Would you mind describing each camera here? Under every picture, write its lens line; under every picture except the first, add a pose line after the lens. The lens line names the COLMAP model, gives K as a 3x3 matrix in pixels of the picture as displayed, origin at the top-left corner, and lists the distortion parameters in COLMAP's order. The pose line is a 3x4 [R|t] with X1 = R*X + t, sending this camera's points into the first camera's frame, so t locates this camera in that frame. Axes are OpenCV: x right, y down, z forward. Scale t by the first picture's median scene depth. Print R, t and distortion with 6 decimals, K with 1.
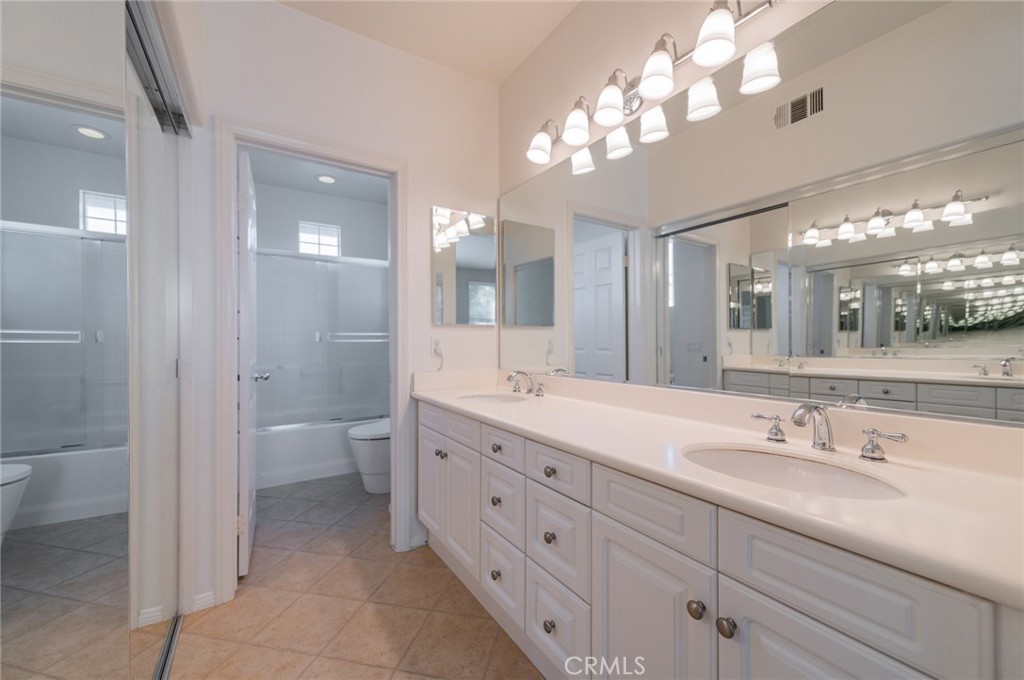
lens RADIAL K [[396.9, 0, 513.6], [0, 396.9, 338.8], [0, 0, 1]] dist [0.007054, -0.001139]
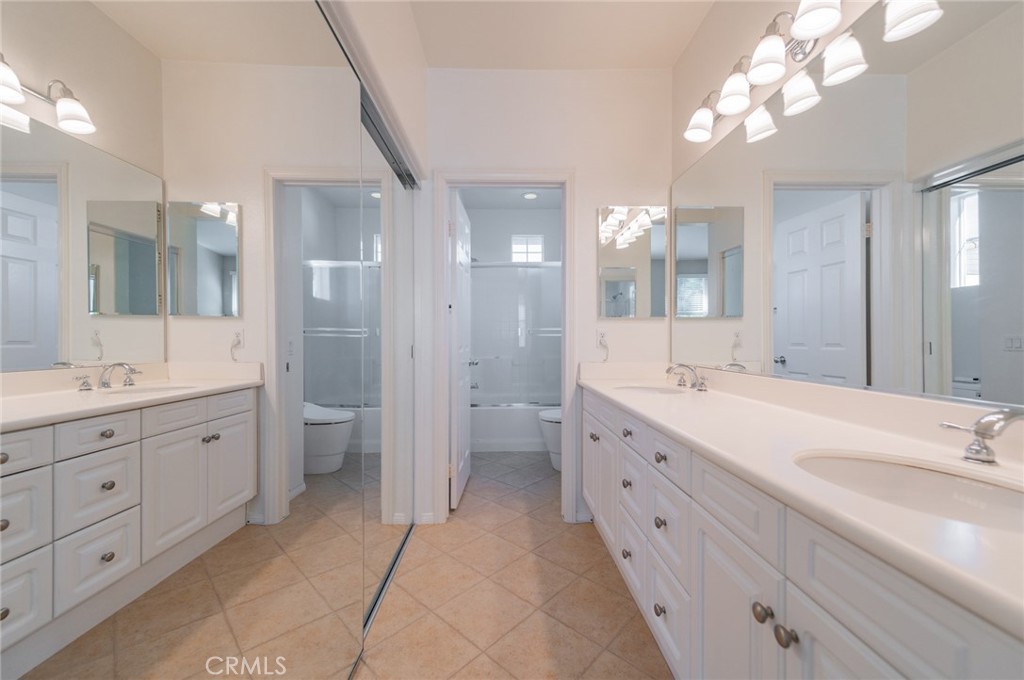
lens RADIAL K [[396.9, 0, 513.0], [0, 396.9, 338.7], [0, 0, 1]] dist [0.007054, -0.001139]
pose [[0.855258, 0.001026, -0.518202, 0.169601], [0.001899, 0.999985, 0.005115, 0.015956], [0.518200, -0.005358, 0.855243, -0.030410]]
